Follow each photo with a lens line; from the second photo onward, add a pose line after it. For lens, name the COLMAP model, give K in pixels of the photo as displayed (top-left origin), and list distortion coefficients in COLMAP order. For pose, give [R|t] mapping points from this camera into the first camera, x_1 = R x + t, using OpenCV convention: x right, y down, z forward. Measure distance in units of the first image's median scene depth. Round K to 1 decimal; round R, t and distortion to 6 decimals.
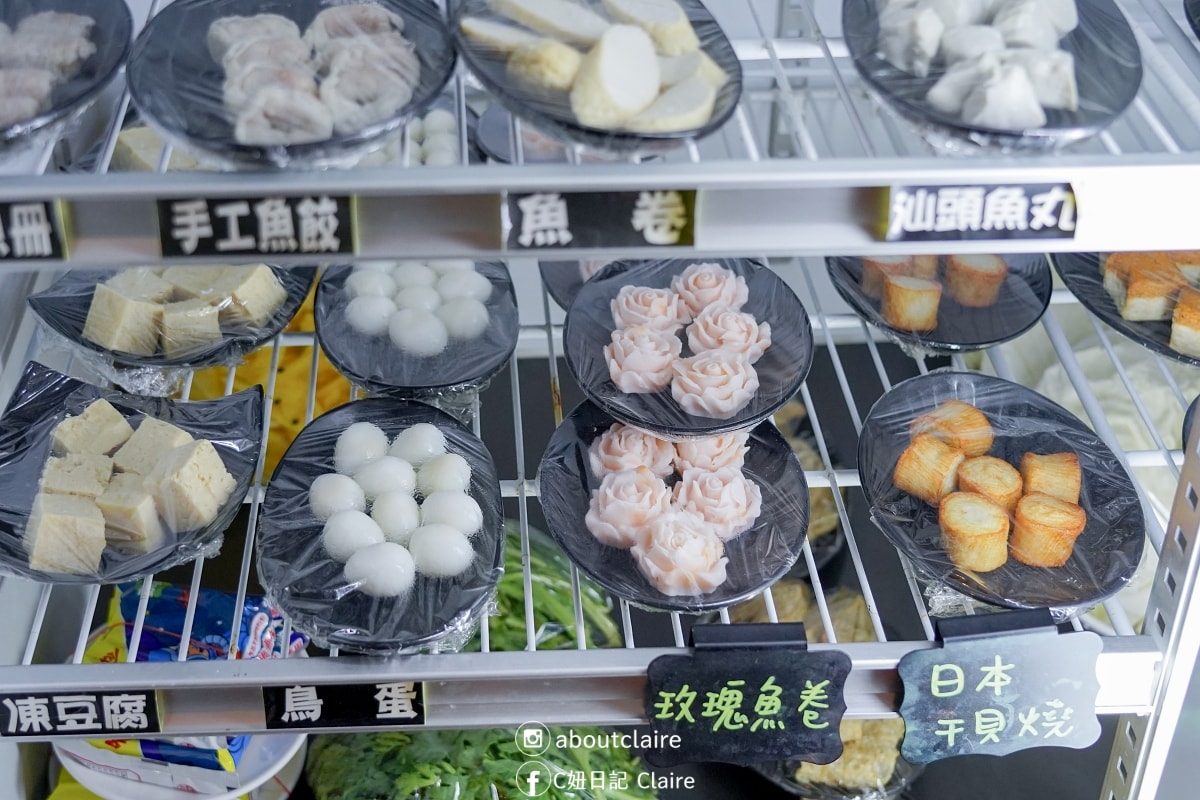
lens RADIAL K [[1183.9, 0, 601.4], [0, 1183.9, 398.1], [0, 0, 1]] dist [0.009941, 0.000000]
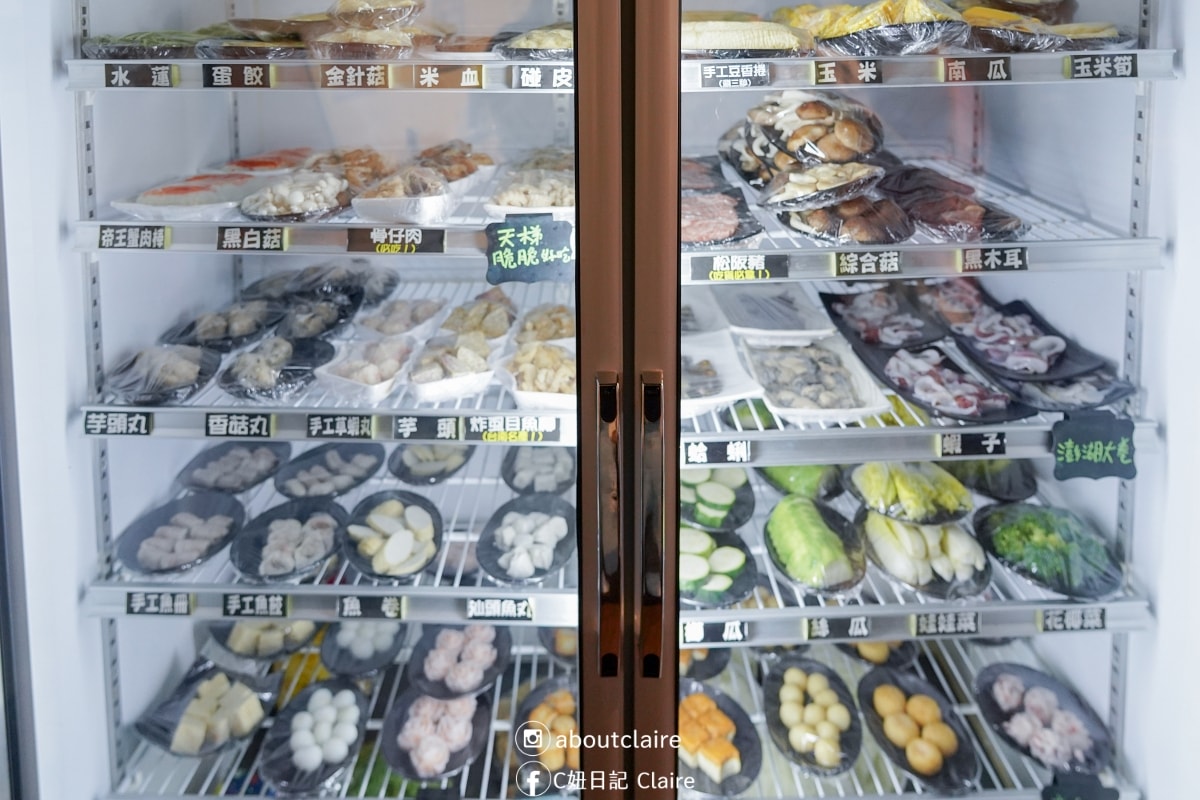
lens RADIAL K [[831.6, 0, 597.6], [0, 831.6, 397.4], [0, 0, 1]] dist [0.007112, 0.003248]
pose [[0.986027, -0.013305, -0.166055, 0.737120], [-0.043662, 0.941317, -0.334688, 0.007544], [0.160764, 0.337262, 0.927583, -0.723978]]
